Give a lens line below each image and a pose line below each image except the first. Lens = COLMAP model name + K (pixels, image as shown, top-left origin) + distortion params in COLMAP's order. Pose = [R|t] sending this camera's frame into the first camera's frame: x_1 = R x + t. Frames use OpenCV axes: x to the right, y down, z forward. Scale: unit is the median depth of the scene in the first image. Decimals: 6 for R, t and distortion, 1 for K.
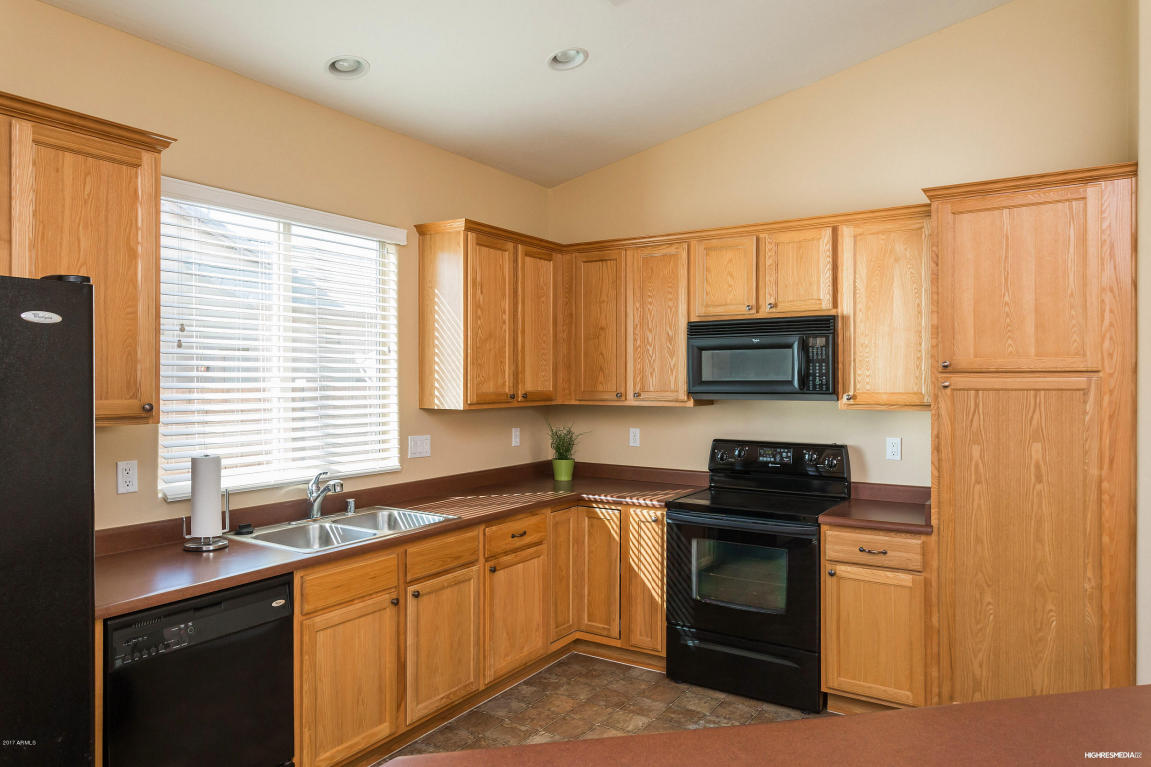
lens RADIAL K [[763.9, 0, 568.3], [0, 763.9, 381.7], [0, 0, 1]] dist [-0.001312, -0.000467]
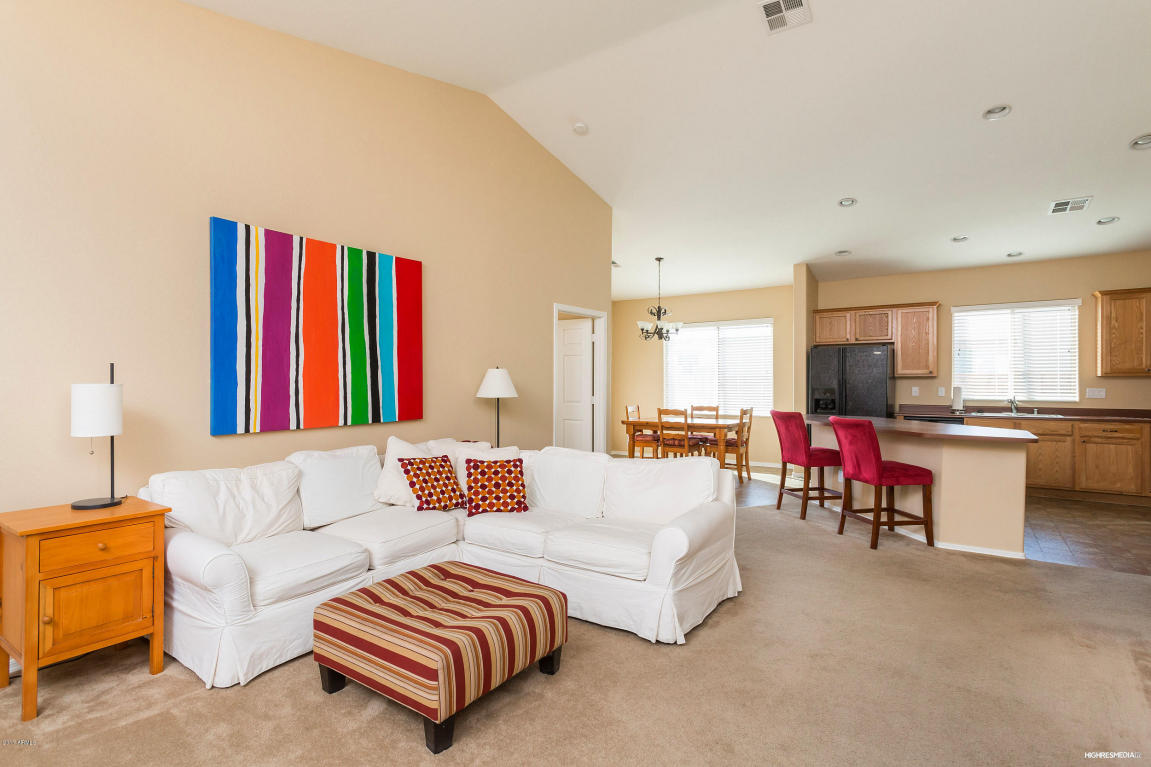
lens RADIAL K [[563.0, 0, 564.4], [0, 563.0, 383.5], [0, 0, 1]] dist [0.006555, 0.000968]
pose [[-0.045132, 0.002751, -0.998977, 1.657705], [-0.003898, 0.999988, 0.002929, 0.062865], [0.998973, 0.004027, -0.045121, -0.513551]]
